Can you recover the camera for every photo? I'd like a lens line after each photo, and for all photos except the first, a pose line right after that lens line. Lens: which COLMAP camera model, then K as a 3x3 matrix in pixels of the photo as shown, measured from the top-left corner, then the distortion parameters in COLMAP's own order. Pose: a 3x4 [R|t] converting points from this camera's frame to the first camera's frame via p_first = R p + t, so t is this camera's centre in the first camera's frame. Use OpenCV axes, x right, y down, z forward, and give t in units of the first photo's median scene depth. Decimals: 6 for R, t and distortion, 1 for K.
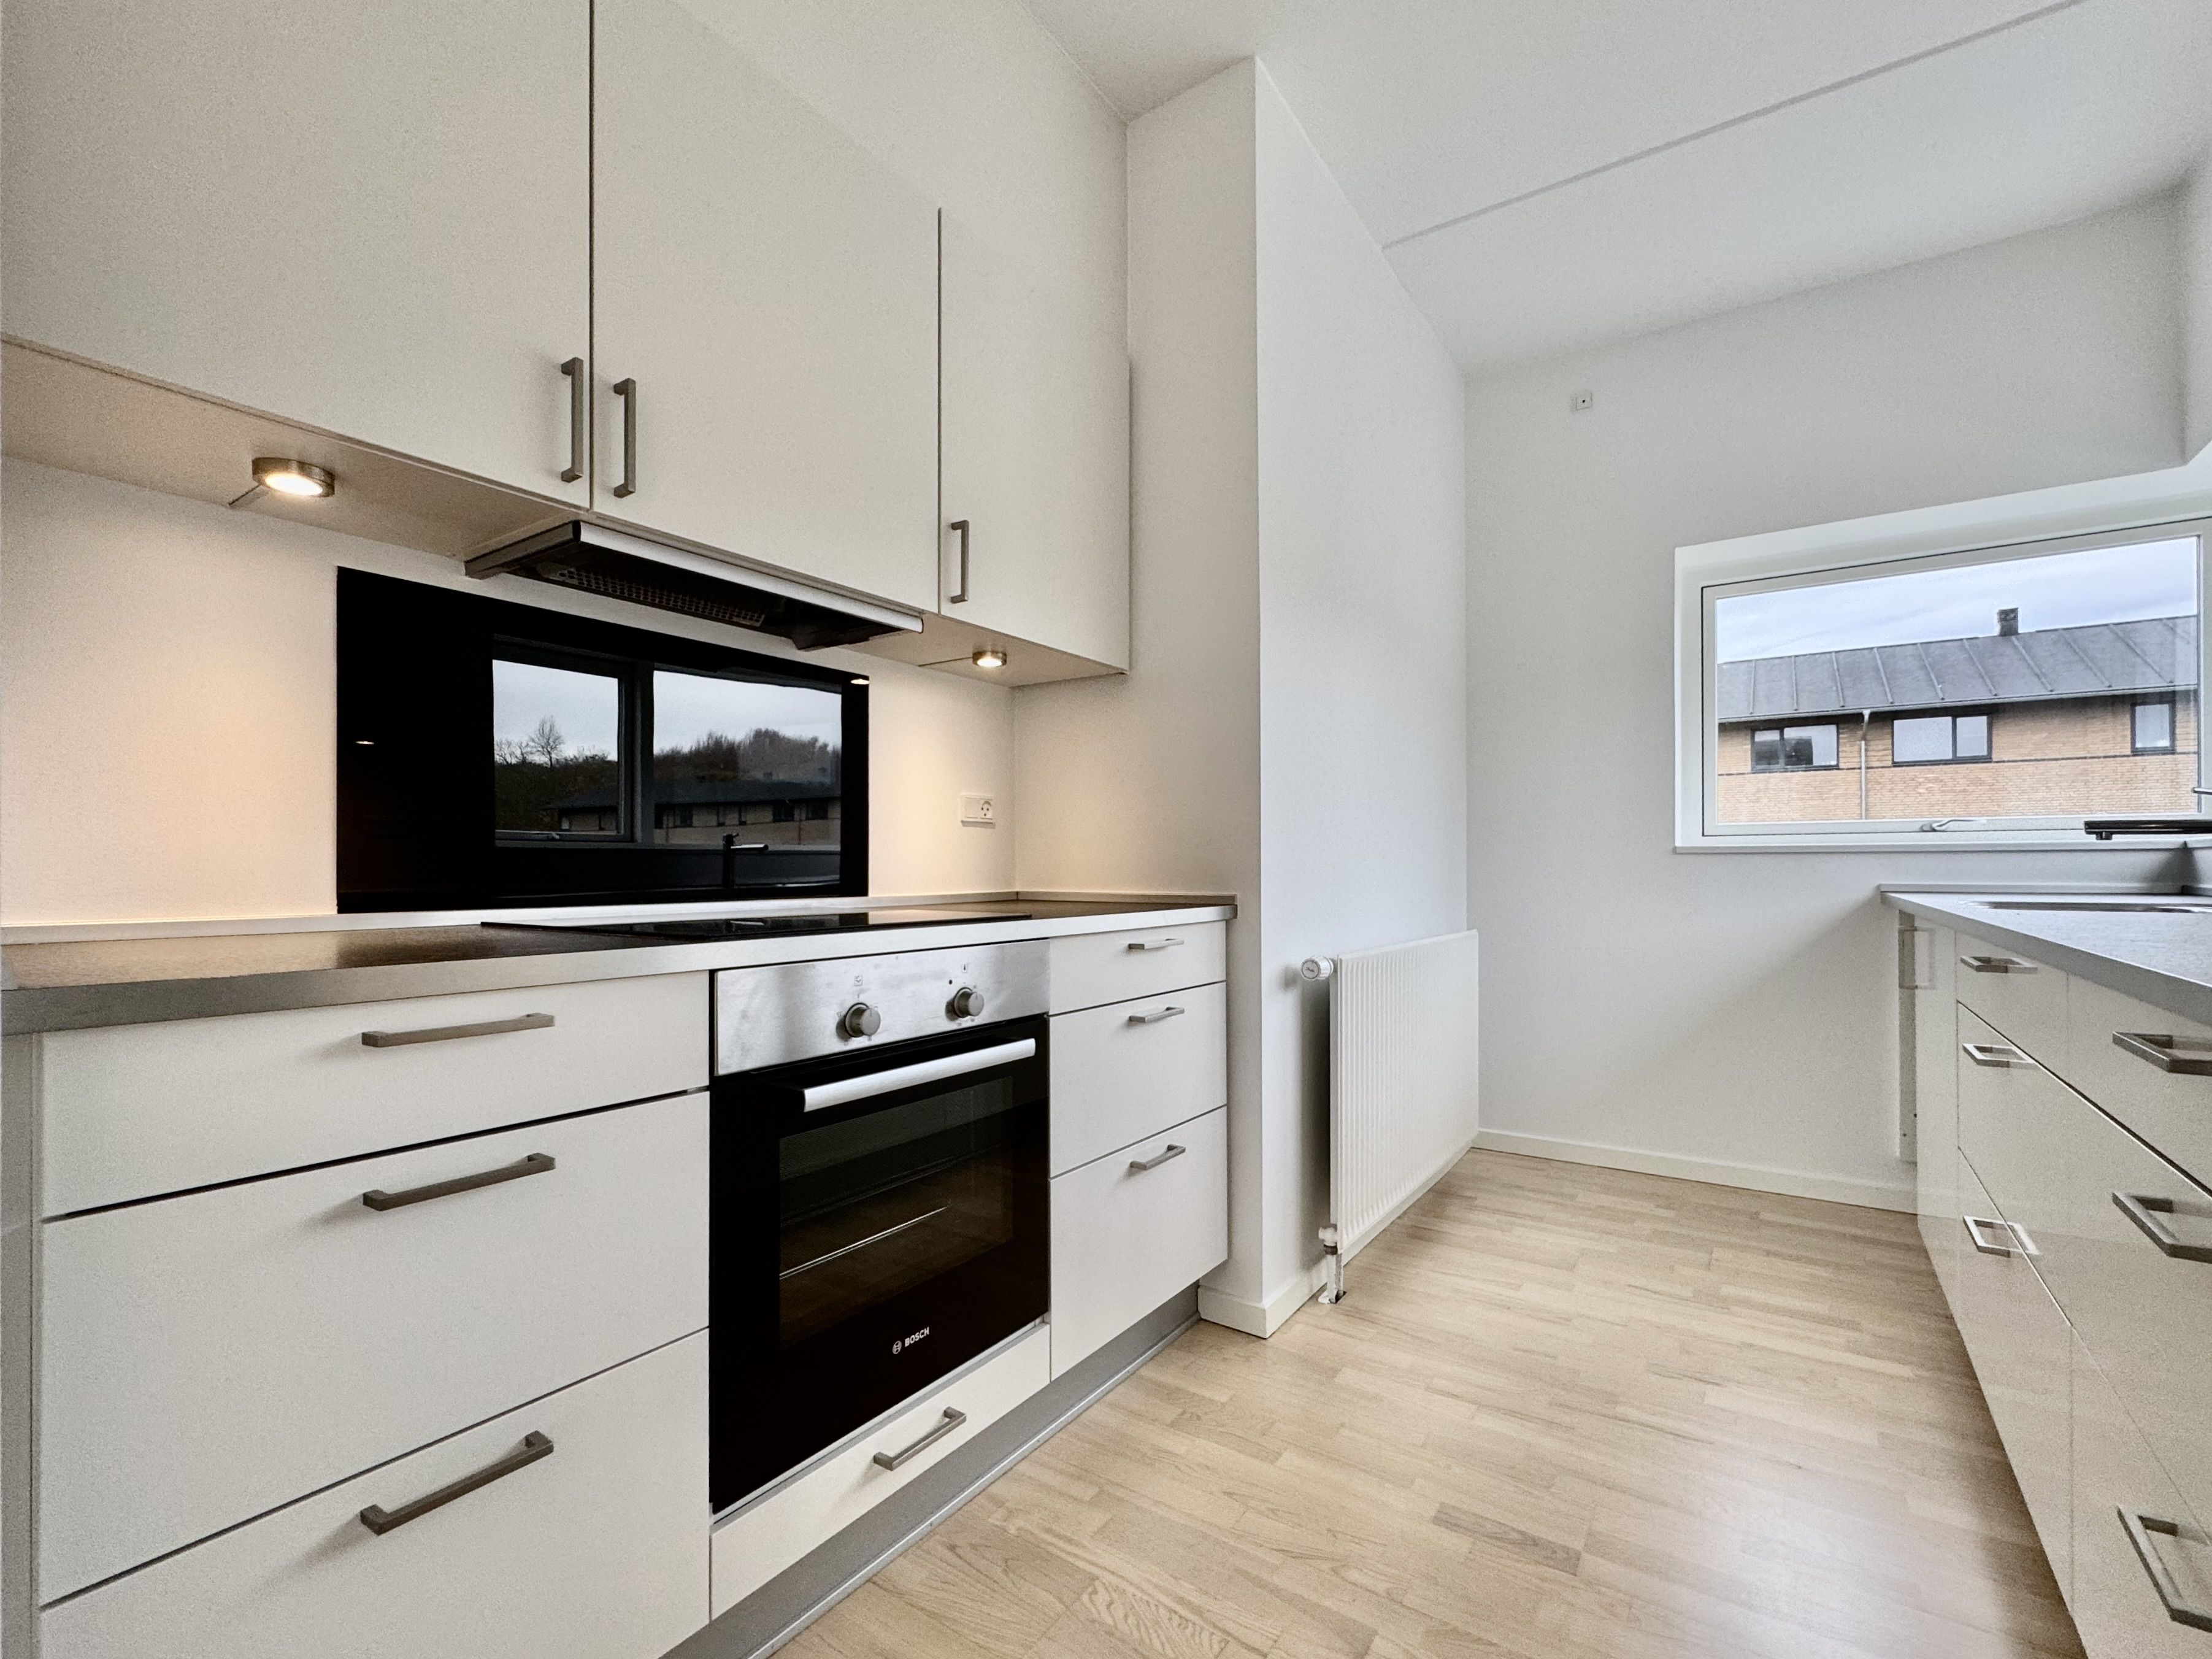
lens RADIAL K [[990.7, 0, 1097.4], [0, 990.7, 862.7], [0, 0, 1]] dist [-0.001205, -0.000295]
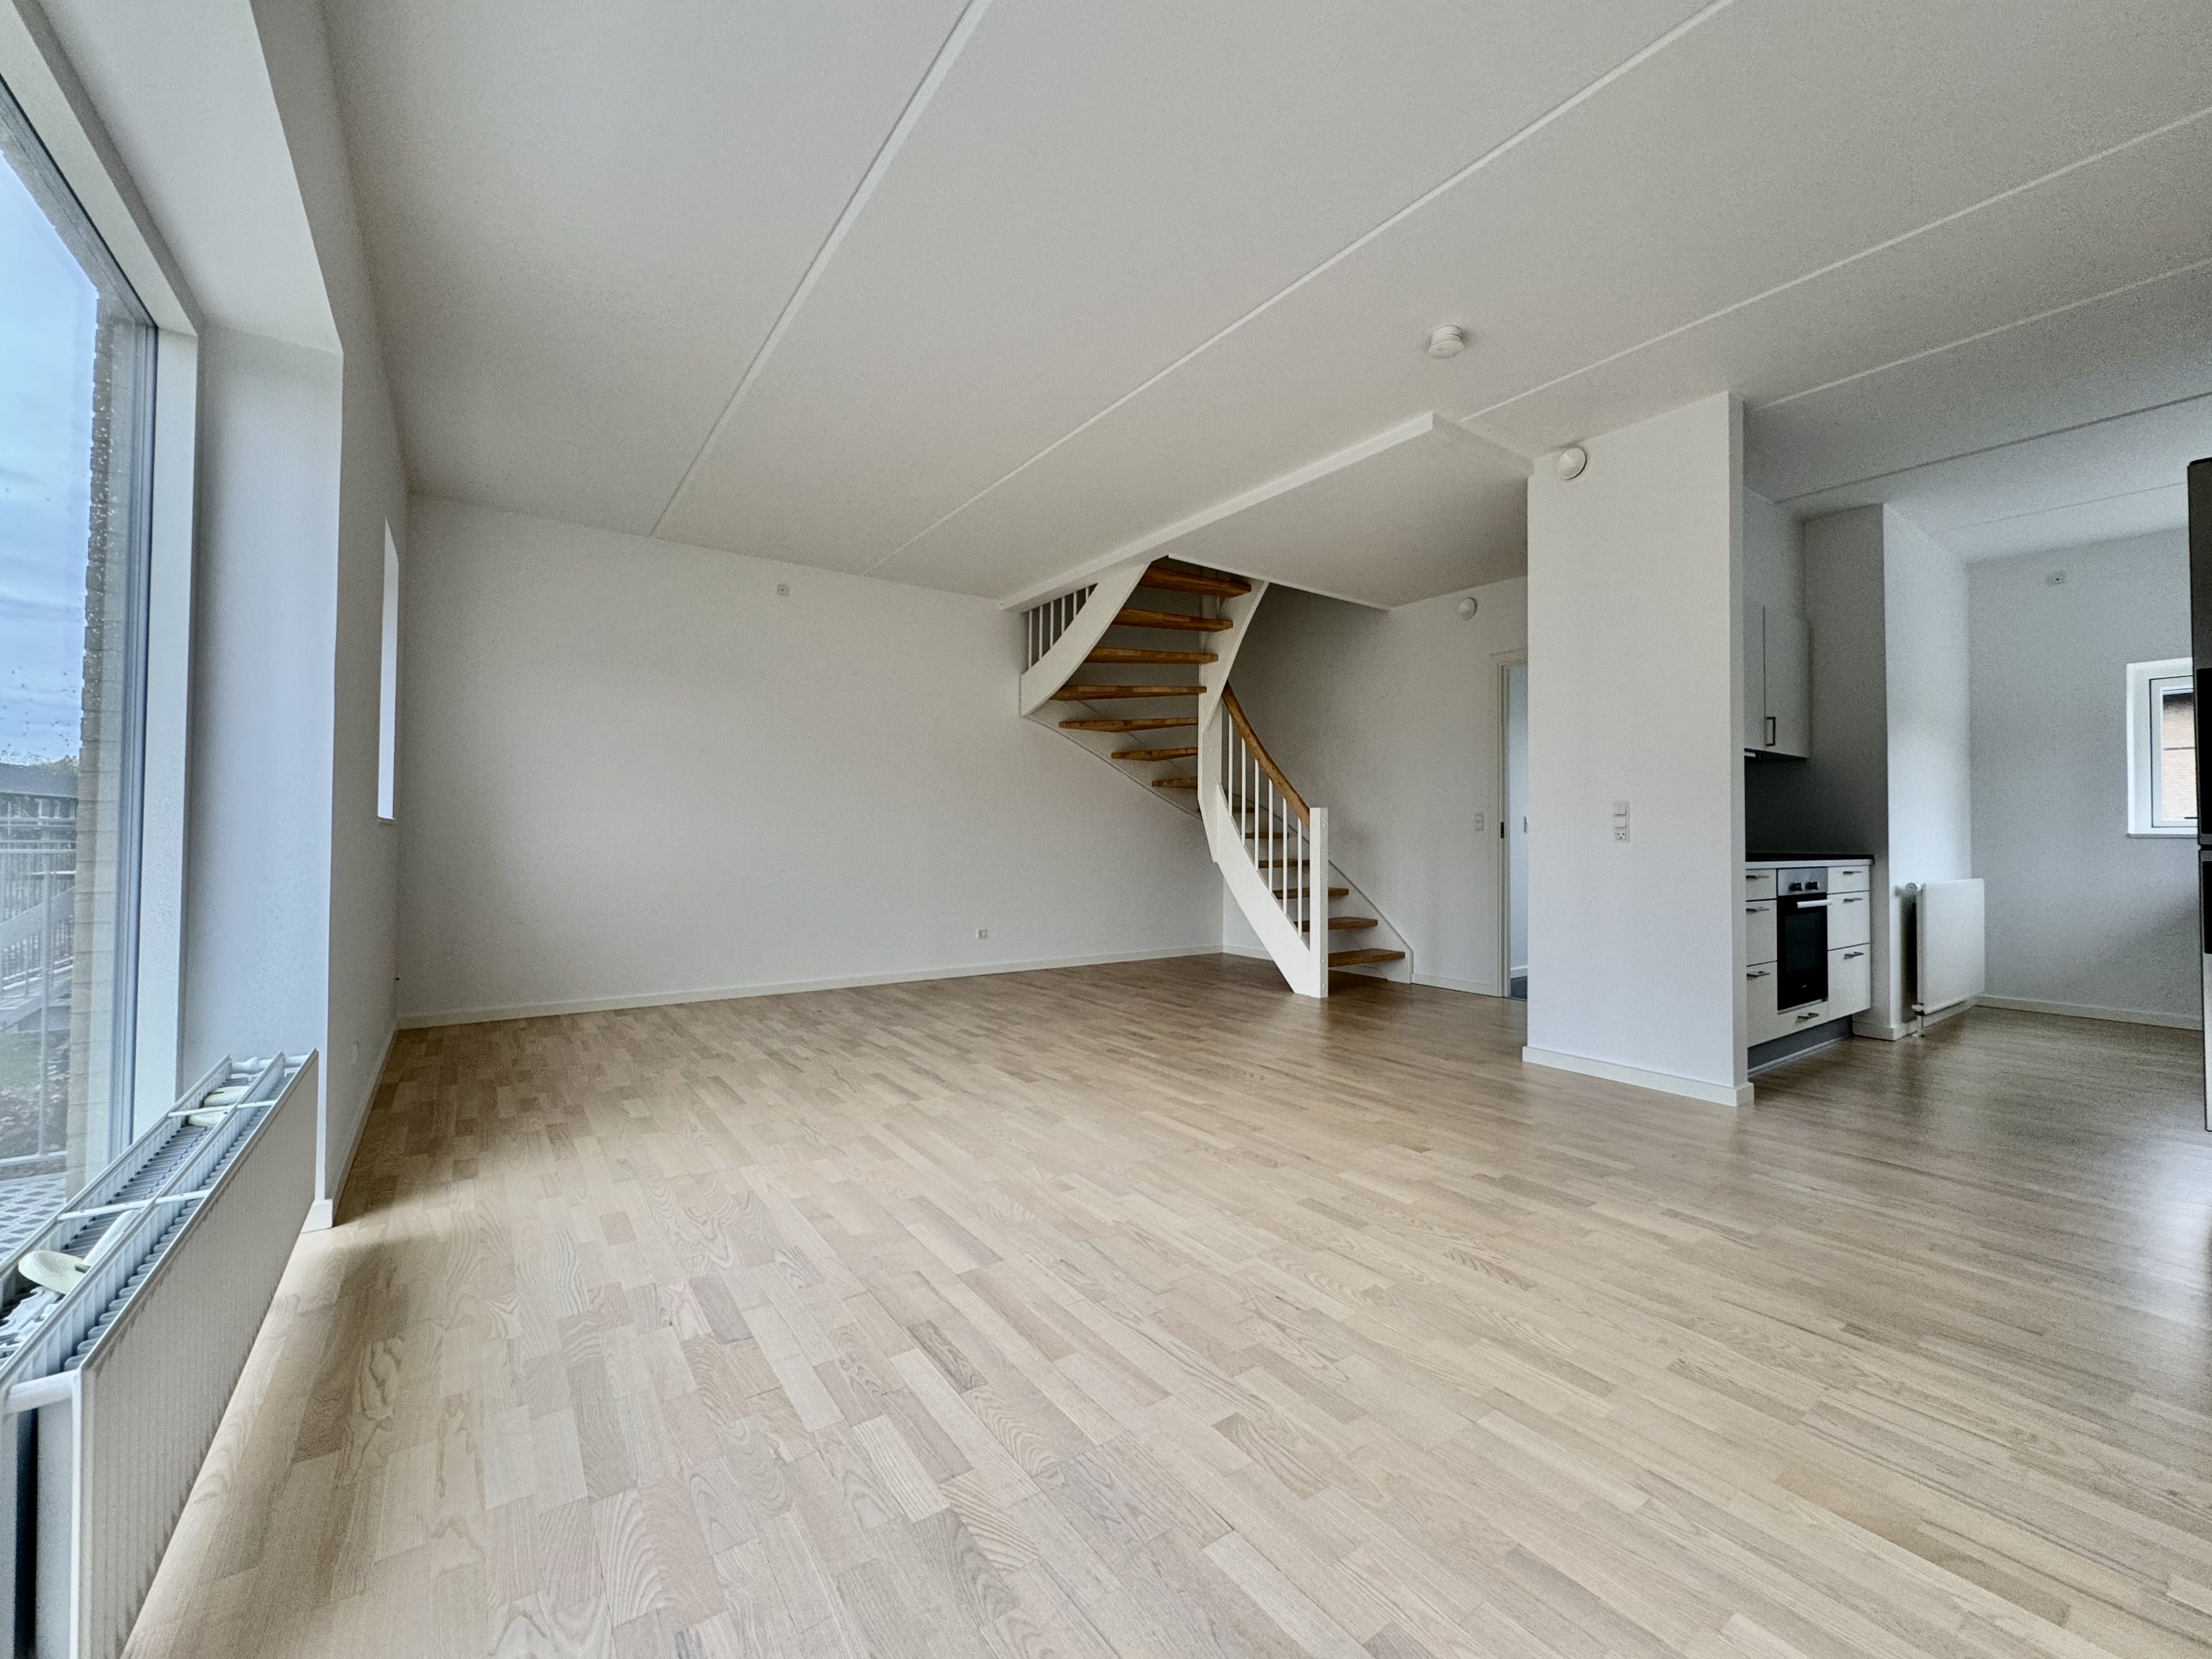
lens RADIAL K [[875.9, 0, 1106.0], [0, 875.9, 829.5], [0, 0, 1]] dist [0.000372, -0.000089]
pose [[0.939353, 0.000791, -0.342951, -0.862591], [-0.005653, 0.999897, -0.013177, 0.010770], [0.342905, 0.014317, 0.939261, -1.588237]]
